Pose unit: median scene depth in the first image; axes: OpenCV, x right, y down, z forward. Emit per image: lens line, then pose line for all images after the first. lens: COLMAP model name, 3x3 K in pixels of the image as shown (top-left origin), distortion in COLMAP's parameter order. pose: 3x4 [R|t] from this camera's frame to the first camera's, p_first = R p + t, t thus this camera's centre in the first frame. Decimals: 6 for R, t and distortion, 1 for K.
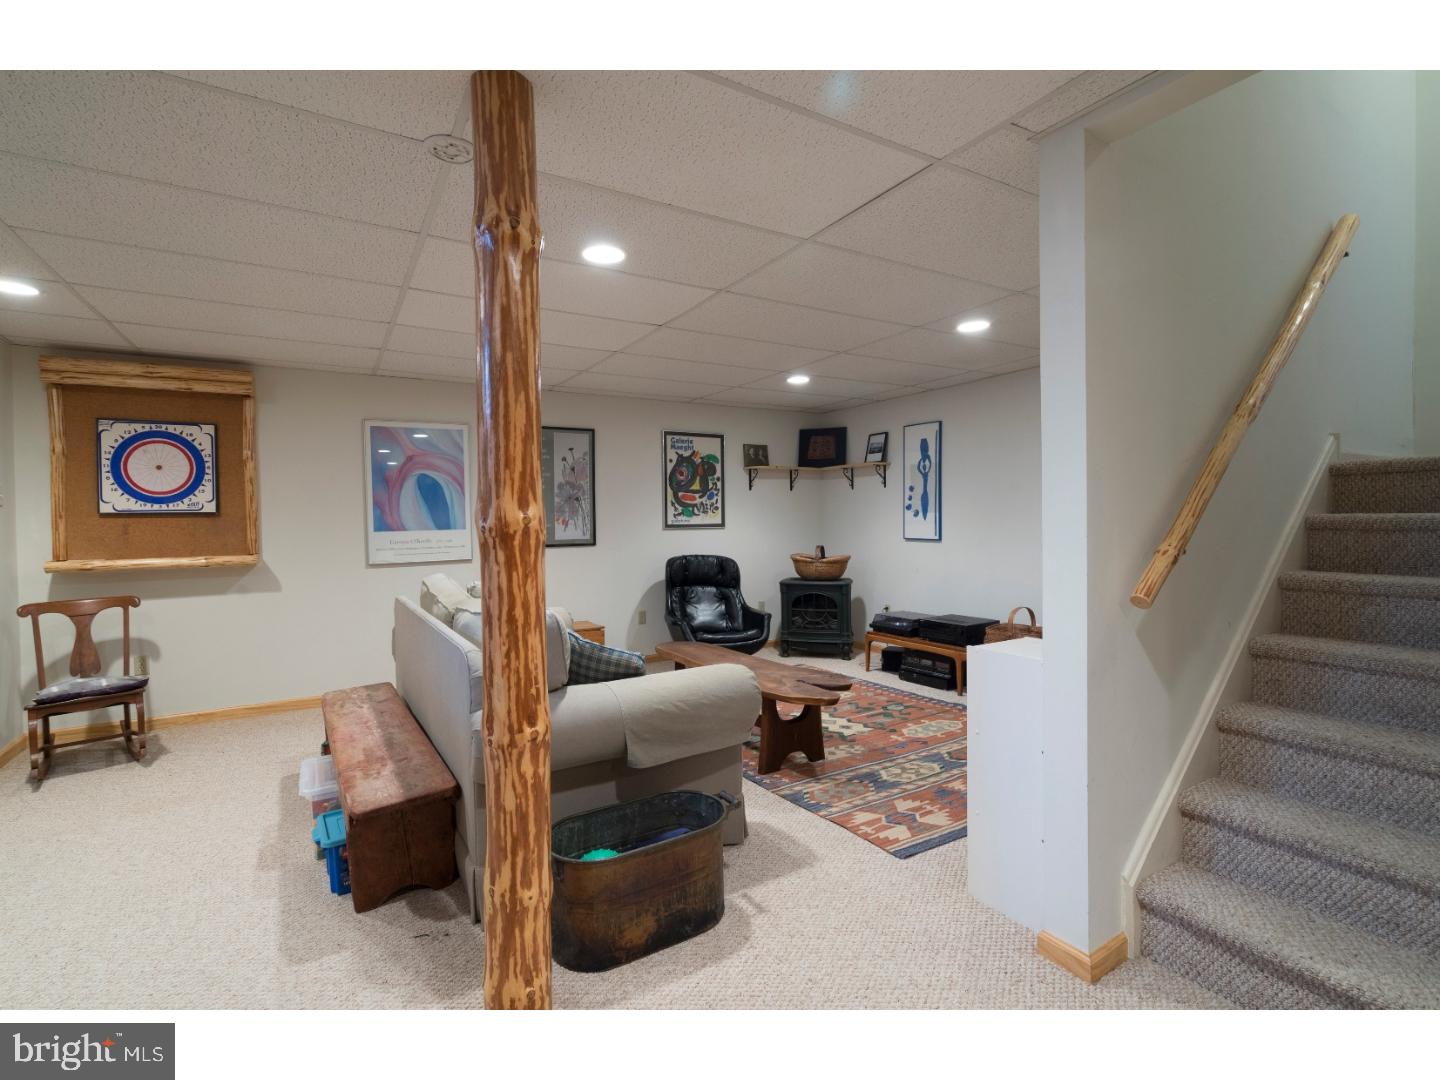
lens RADIAL K [[675.3, 0, 720.5], [0, 675.3, 530.0], [0, 0, 1]] dist [-0.000997, 0.000502]
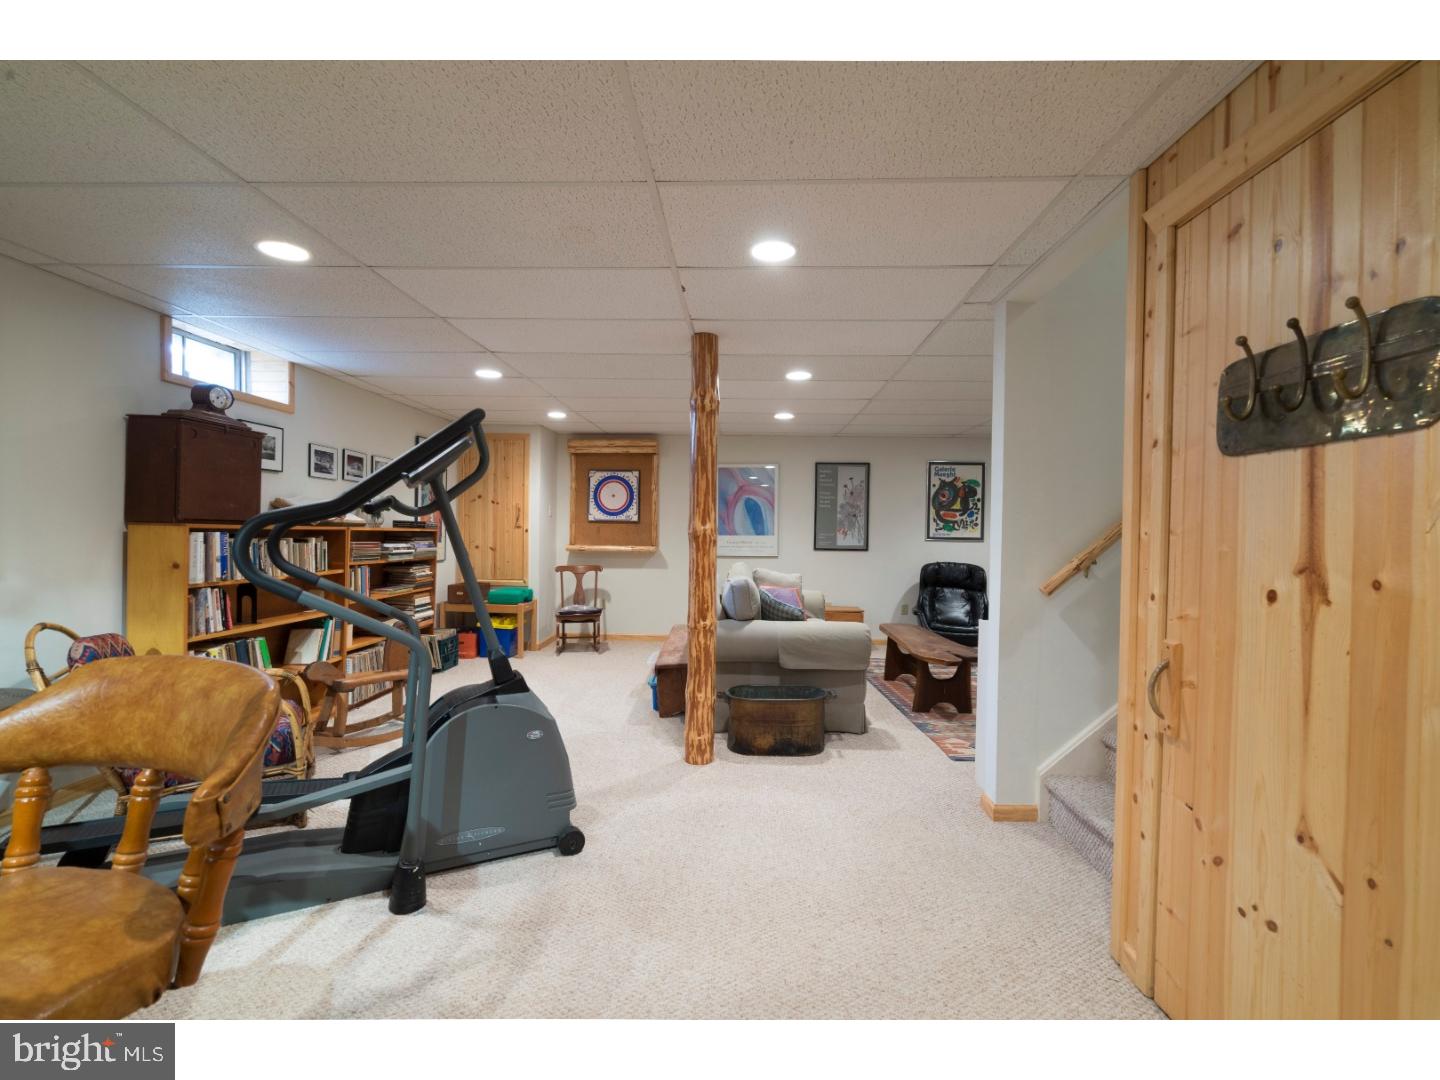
lens RADIAL K [[675.3, 0, 723.4], [0, 675.3, 539.2], [0, 0, 1]] dist [-0.000997, 0.000502]
pose [[0.834788, 0.033996, -0.549520, 0.411738], [-0.034894, 0.999352, 0.008816, -0.002376], [0.549464, 0.011815, 0.835434, -0.348943]]
